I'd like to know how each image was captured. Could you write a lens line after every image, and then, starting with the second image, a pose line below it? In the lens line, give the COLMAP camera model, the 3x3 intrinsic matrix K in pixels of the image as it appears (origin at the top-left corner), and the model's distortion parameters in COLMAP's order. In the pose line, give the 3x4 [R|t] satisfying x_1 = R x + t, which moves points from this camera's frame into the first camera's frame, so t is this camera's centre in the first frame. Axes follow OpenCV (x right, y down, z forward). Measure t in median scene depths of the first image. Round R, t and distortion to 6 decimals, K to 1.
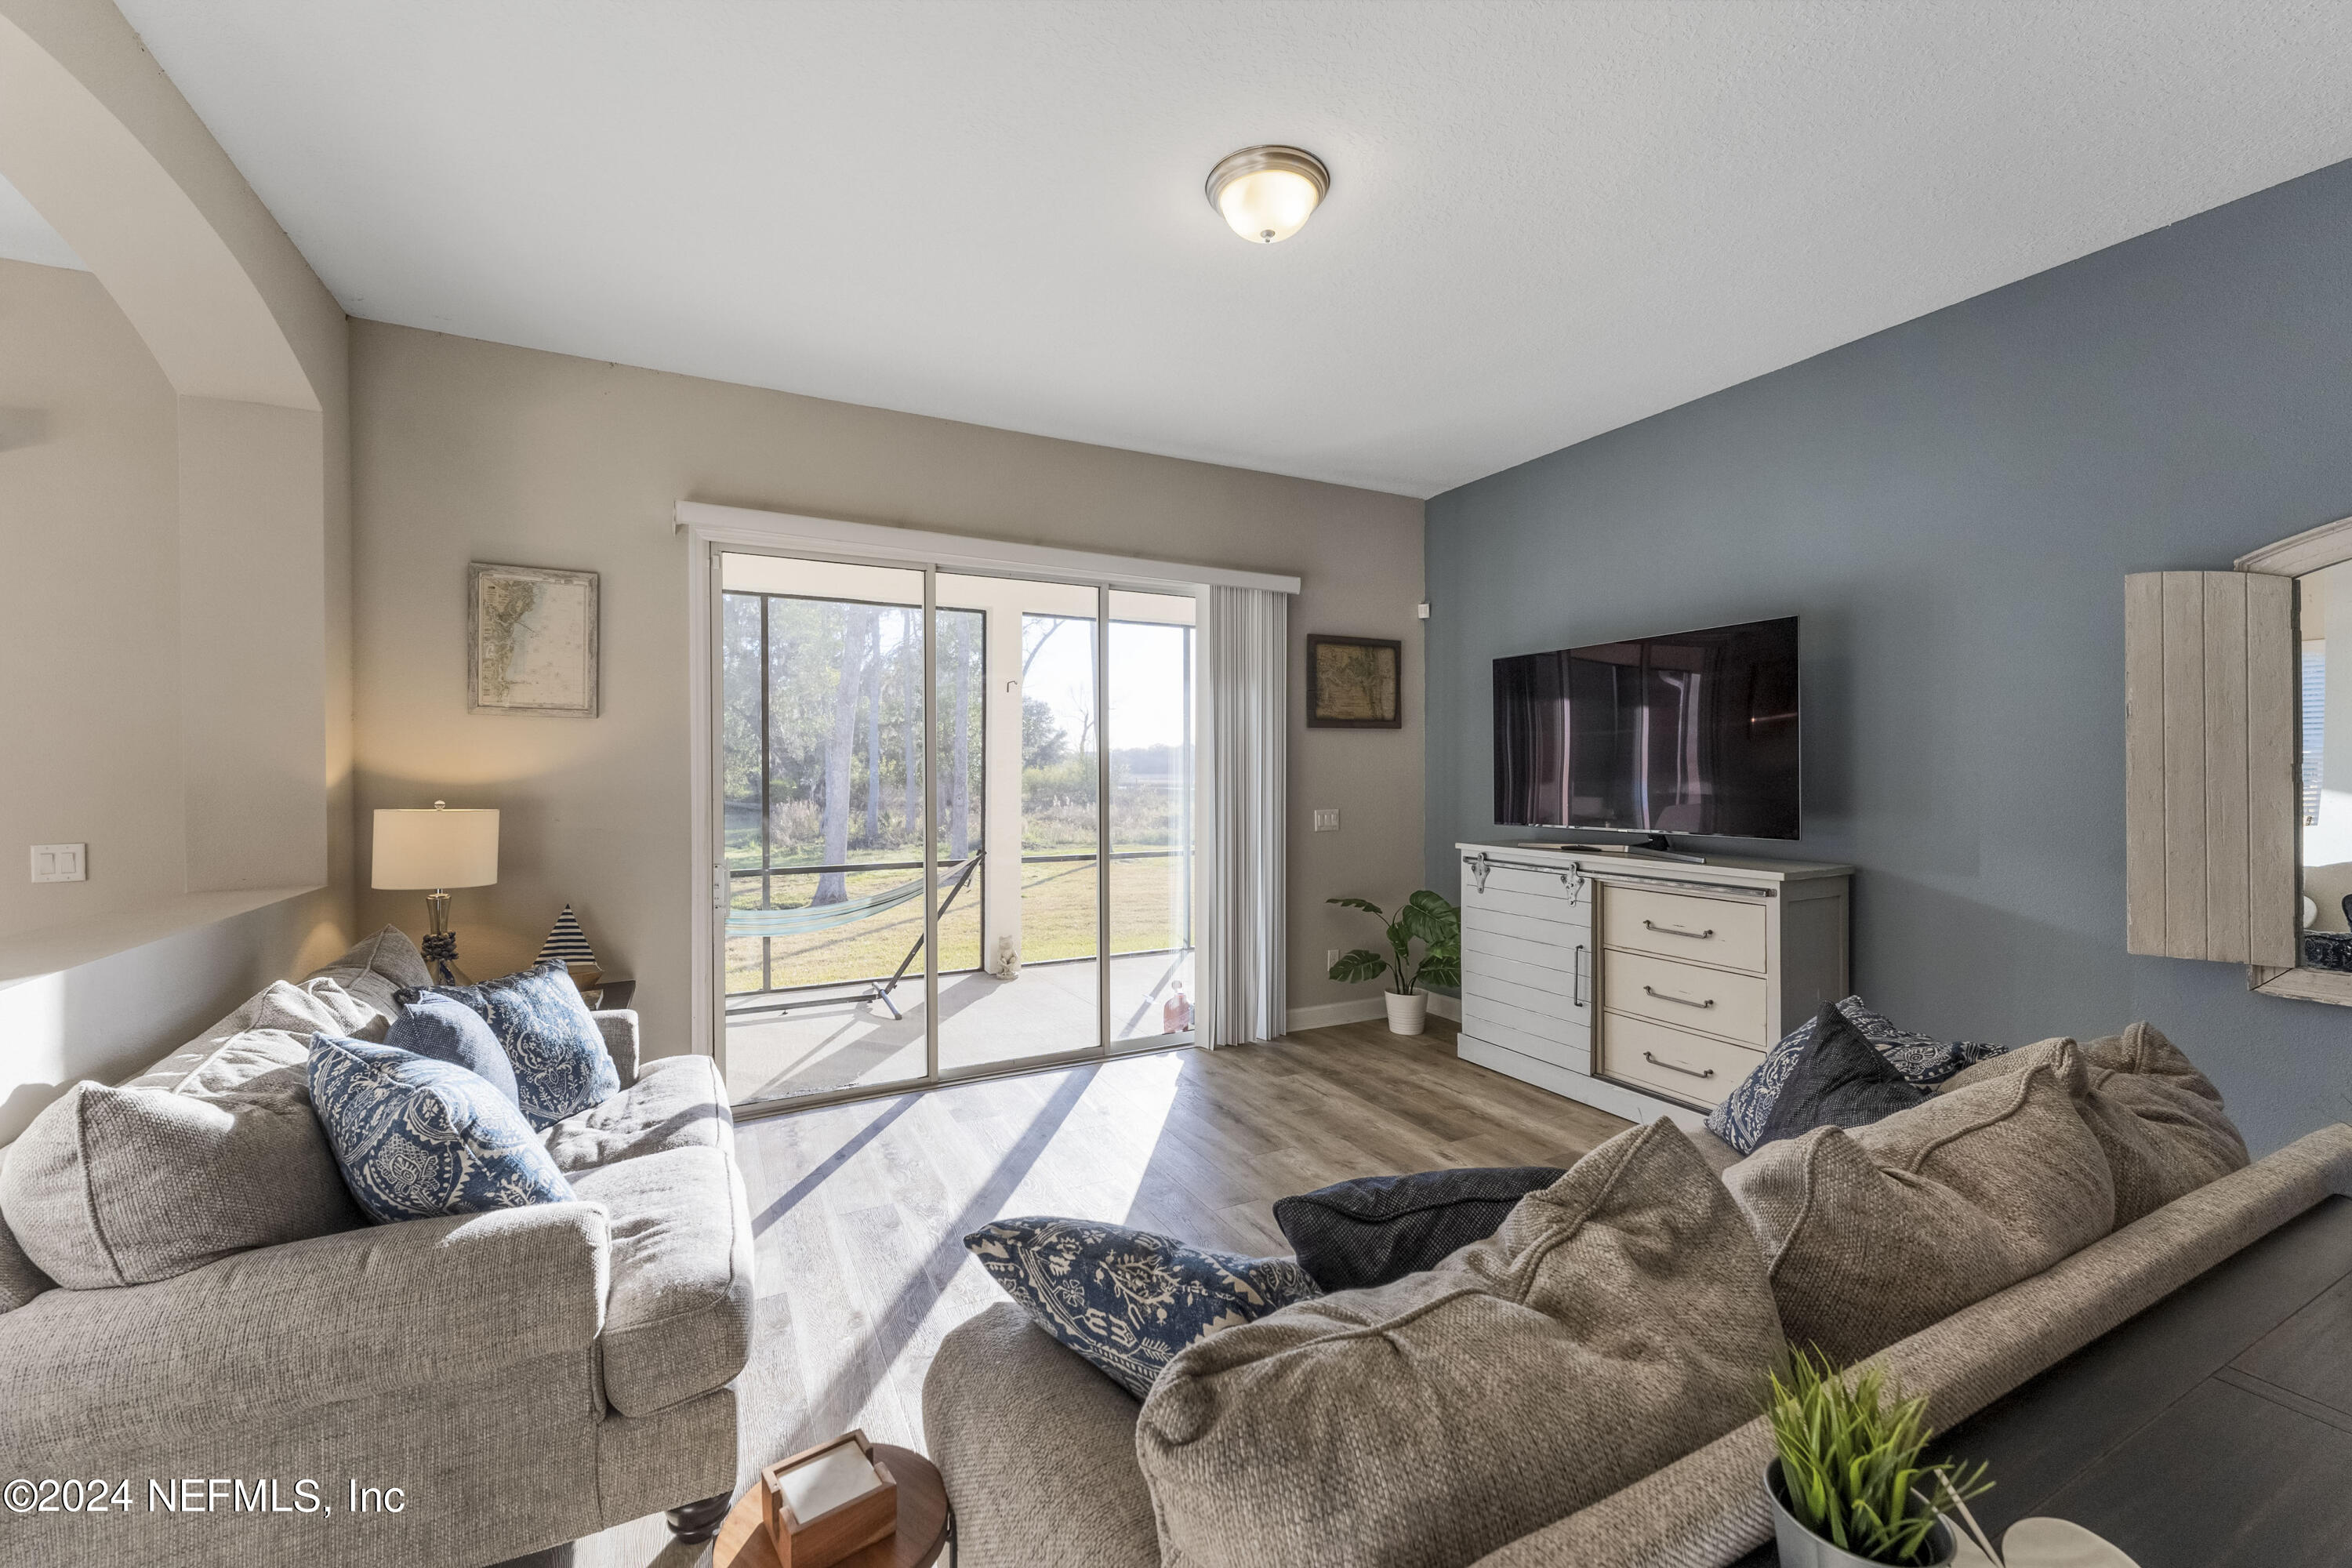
lens RADIAL K [[954.6, 0, 1180.4], [0, 954.6, 778.4], [0, 0, 1]] dist [0.000140, 0.000199]
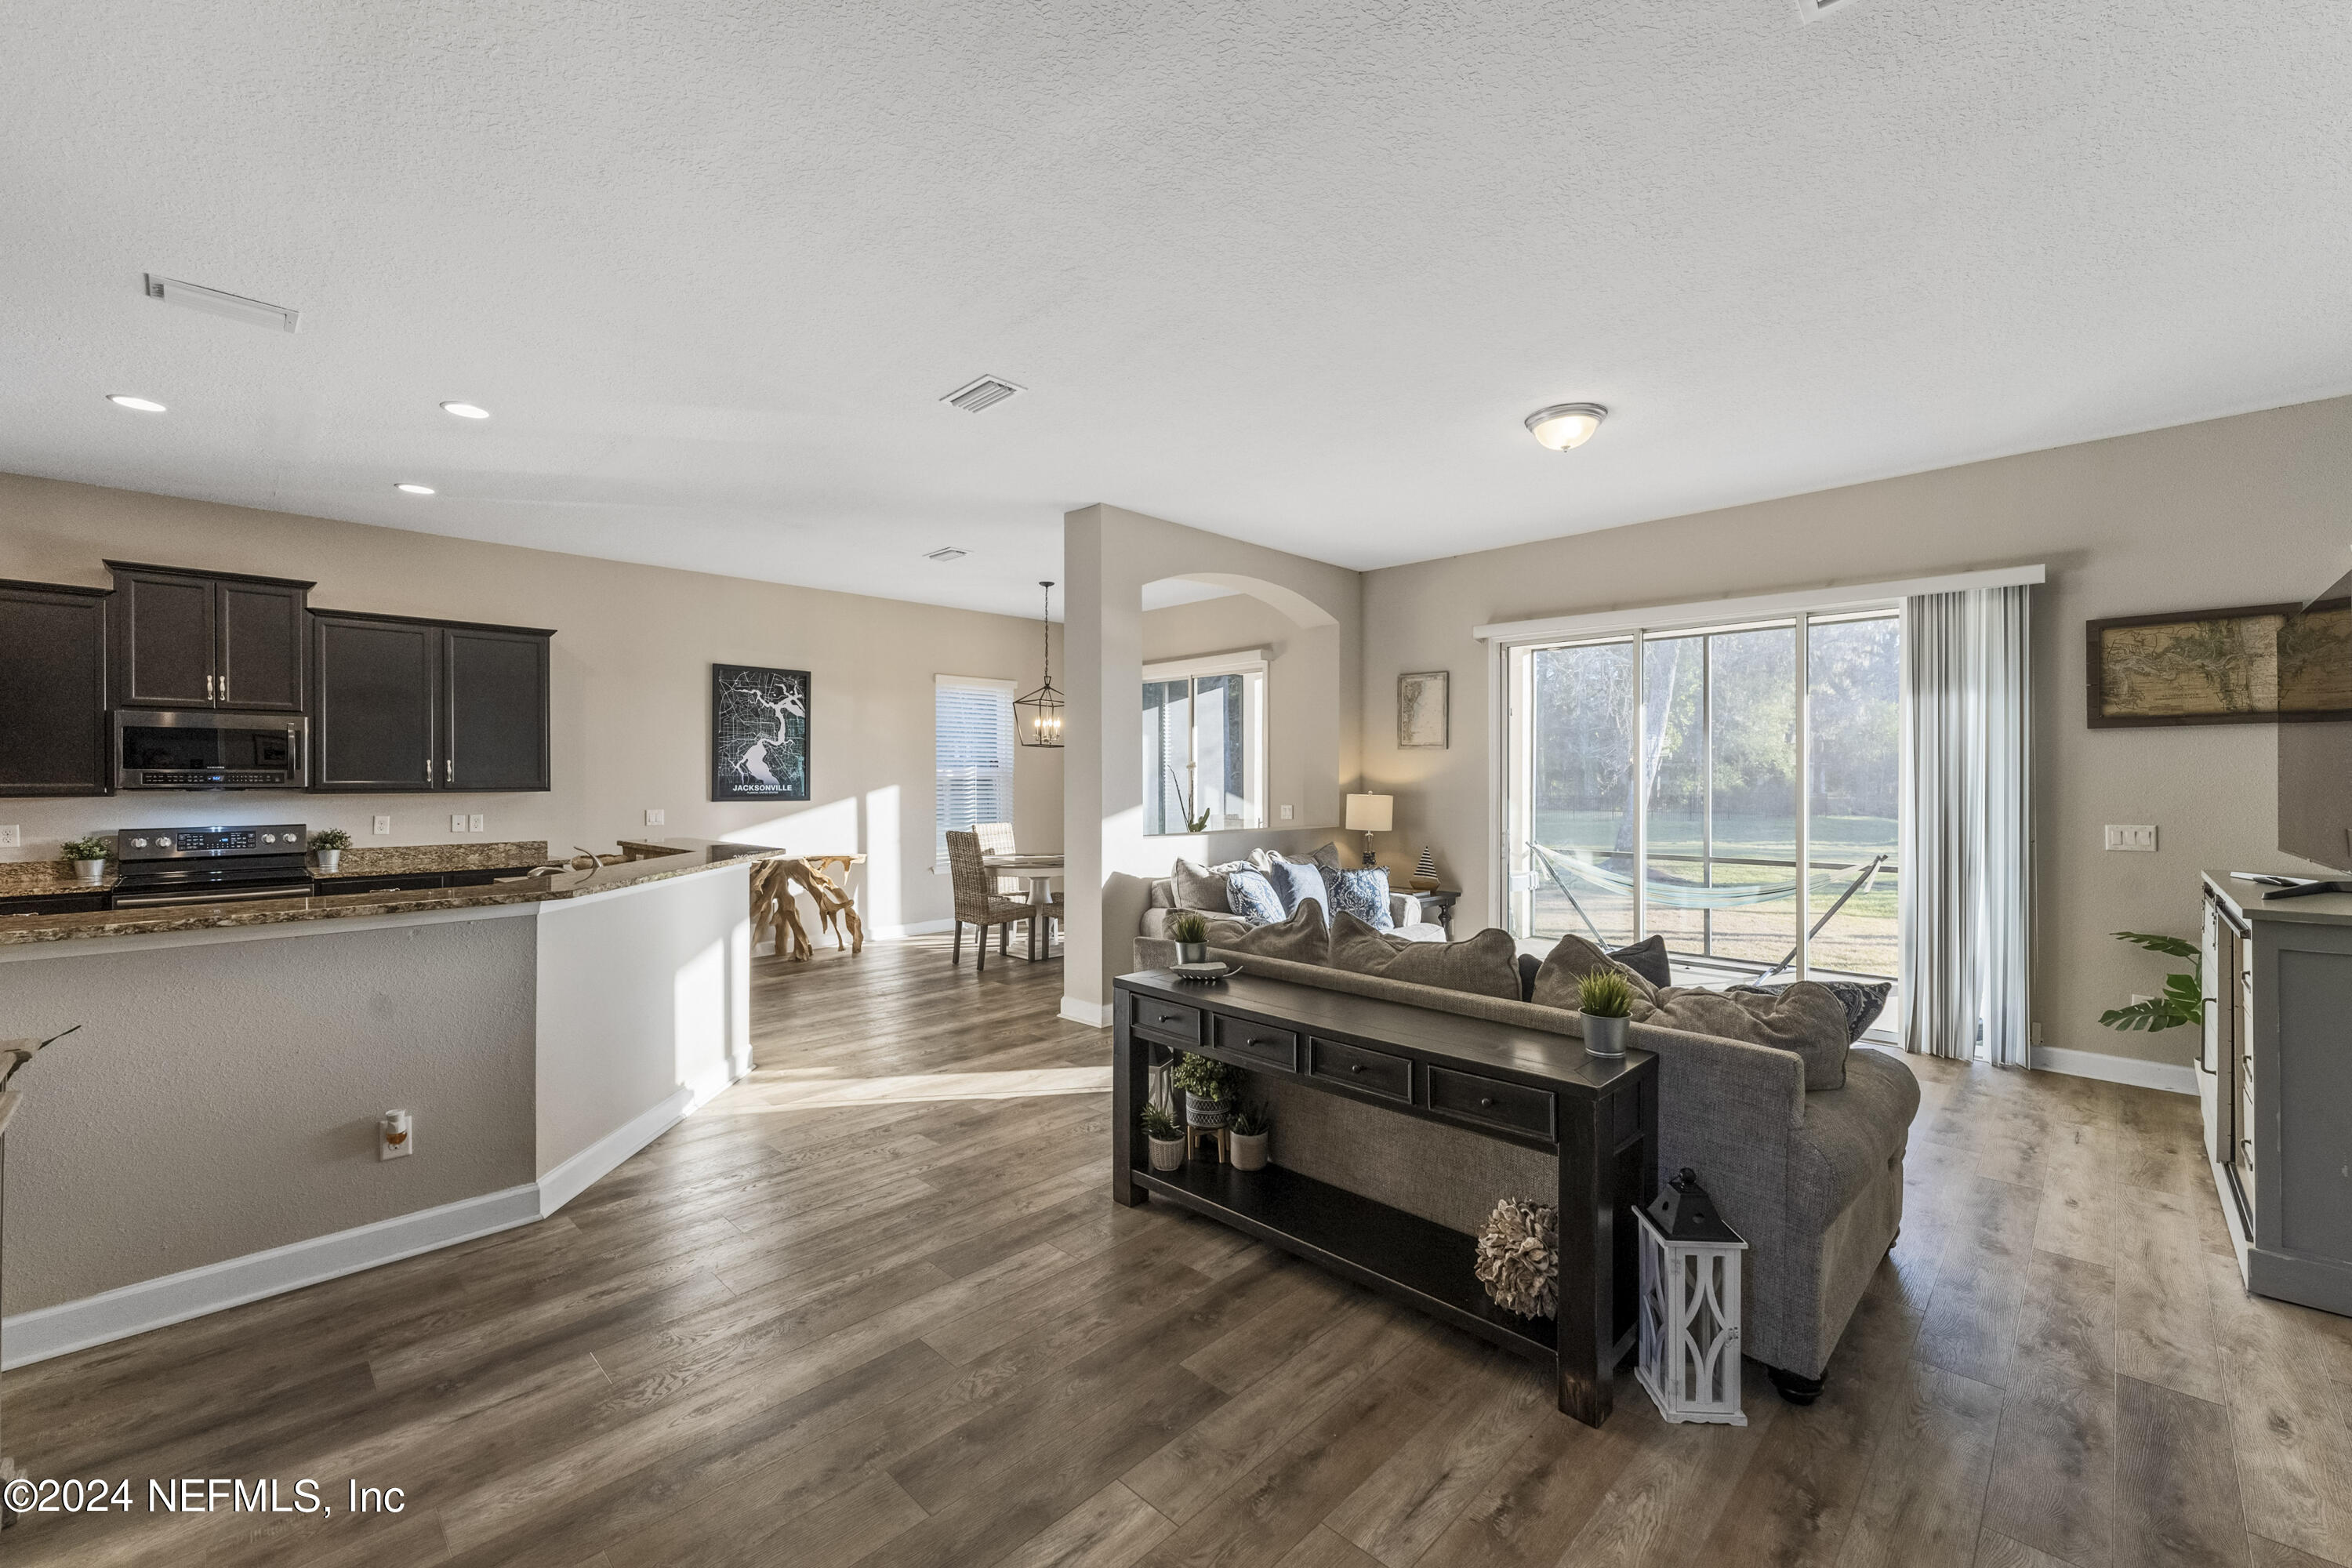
lens RADIAL K [[954.6, 0, 1164.7], [0, 954.6, 778.0], [0, 0, 1]] dist [0.000140, 0.000199]
pose [[0.290460, 0.003575, -0.956880, 0.822185], [-0.006845, 0.999975, 0.001658, -0.004492], [0.956863, 0.006069, 0.290477, -0.061124]]
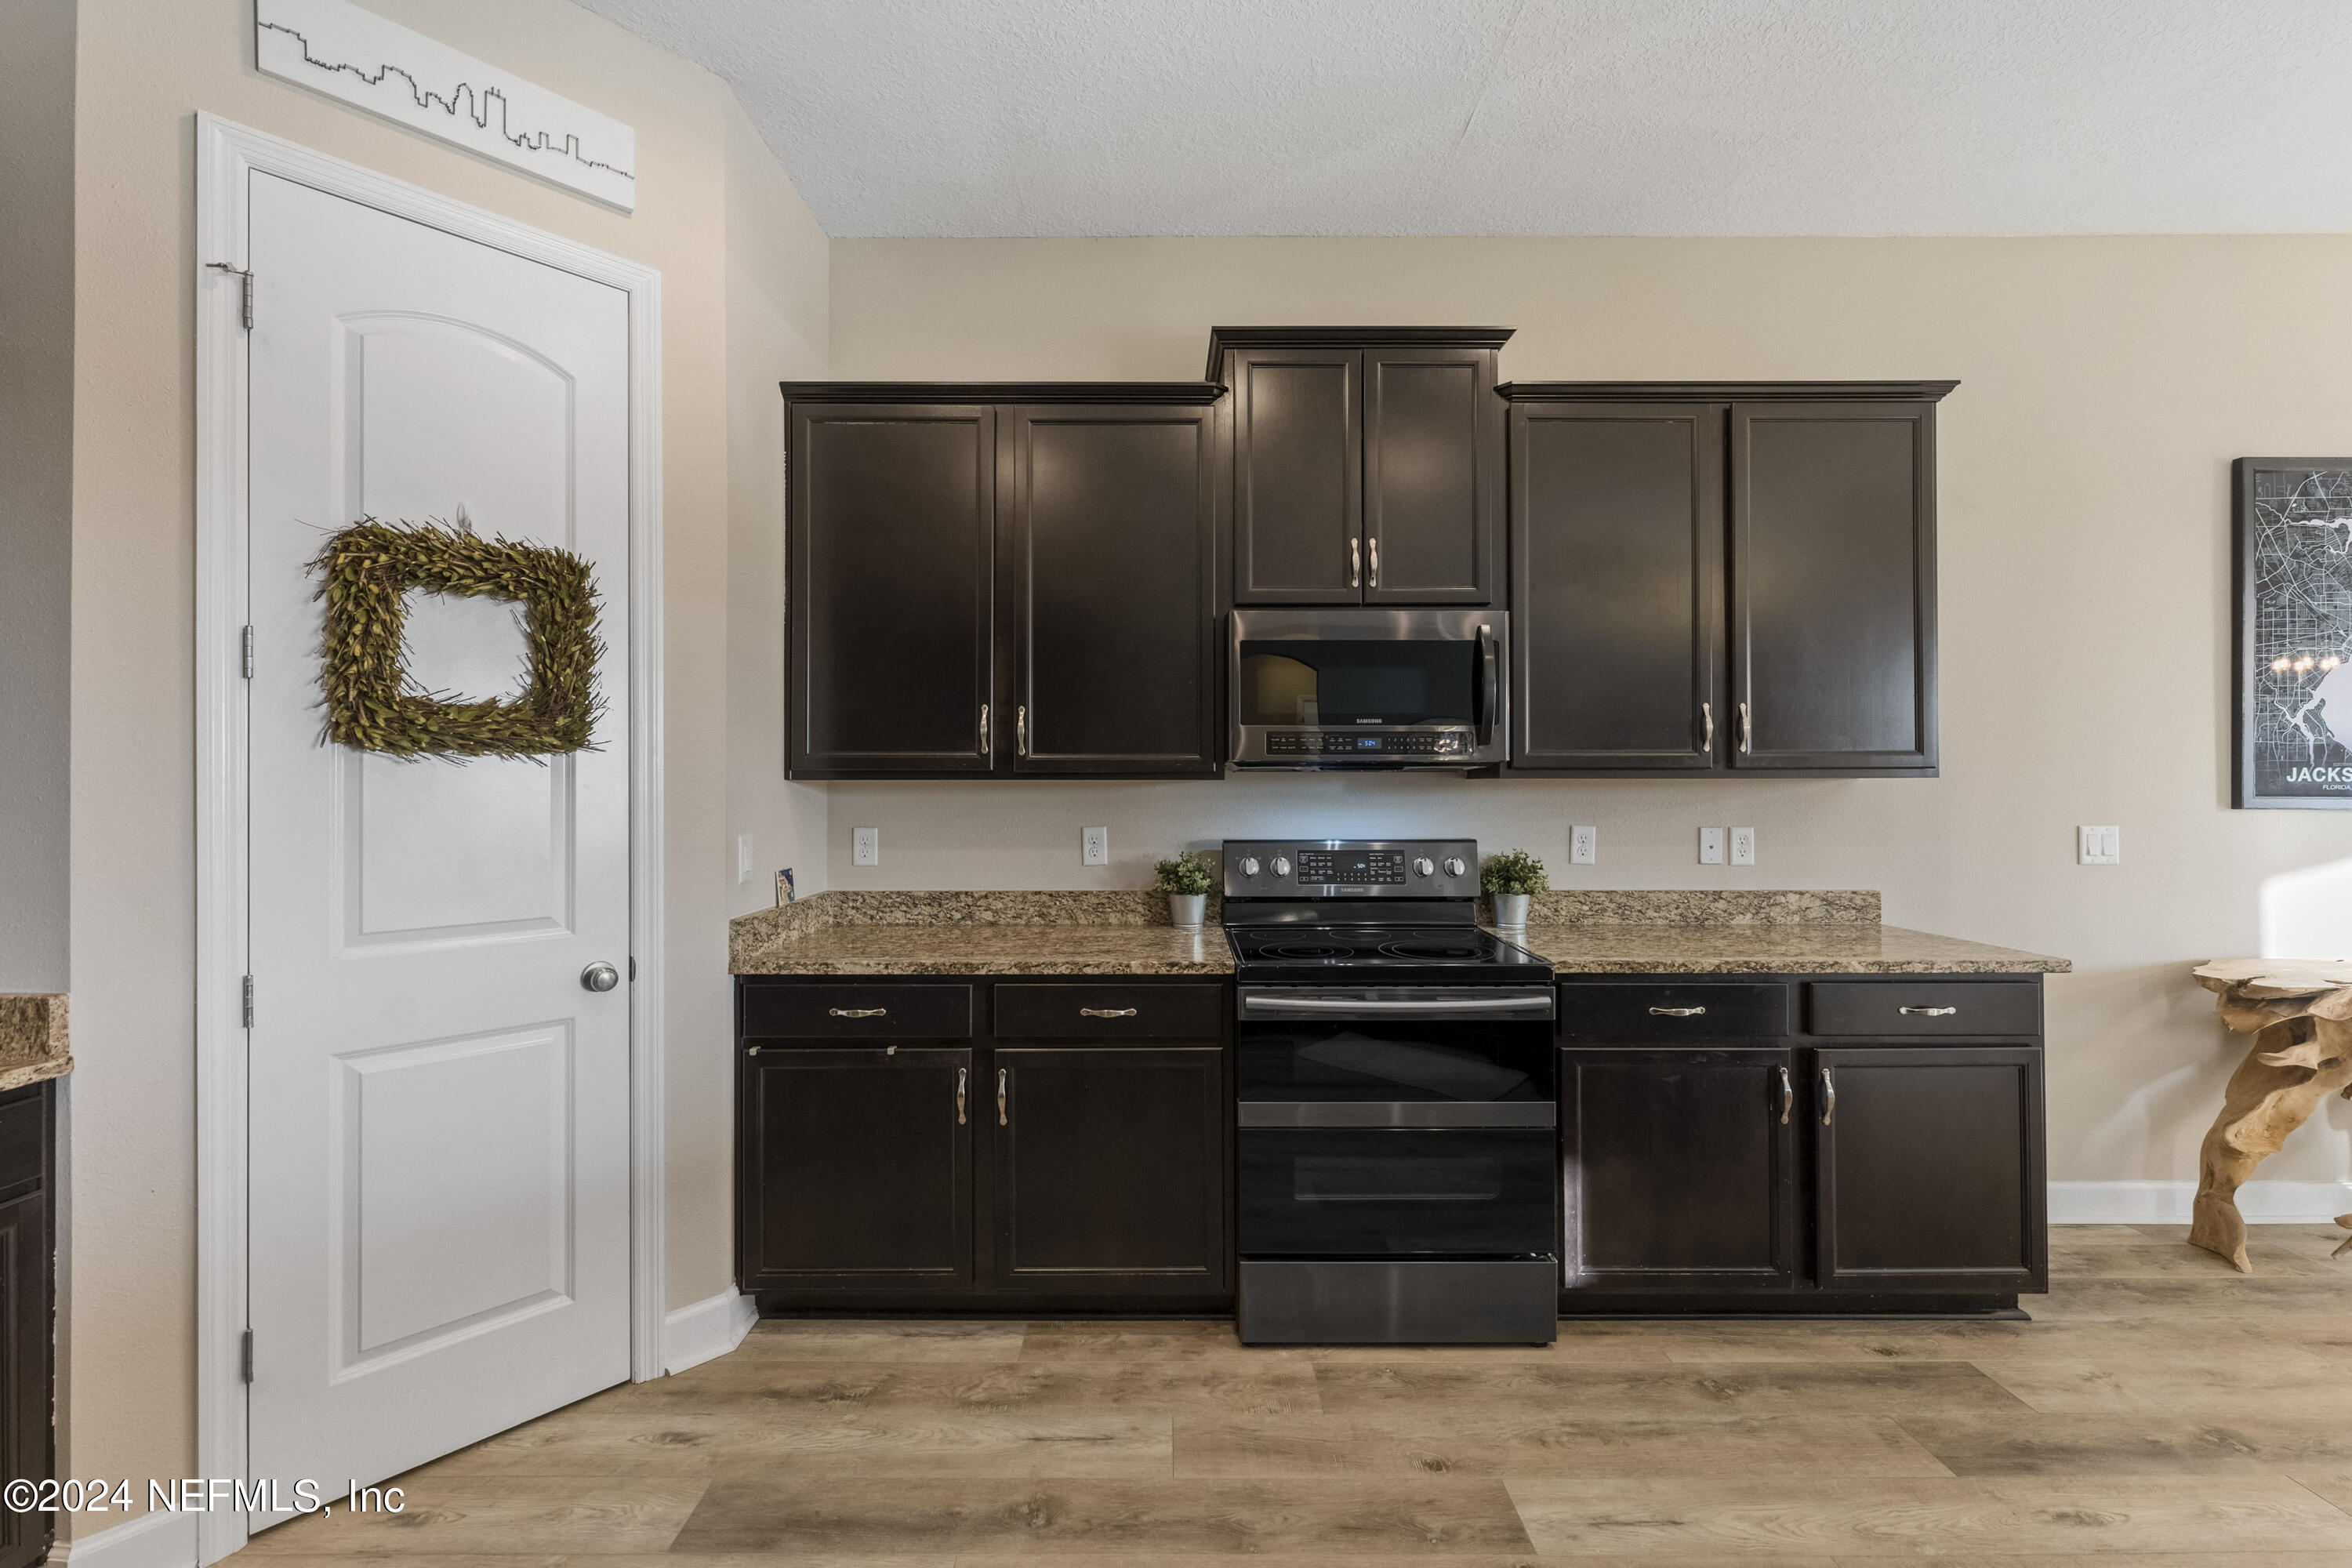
lens RADIAL K [[954.6, 0, 1178.3], [0, 954.6, 774.9], [0, 0, 1]] dist [0.000140, 0.000199]
pose [[-0.475146, -0.002305, -0.879904, -0.058874], [-0.004253, 0.999991, -0.000323, 0.024366], [0.879897, 0.003588, -0.475151, -0.648219]]
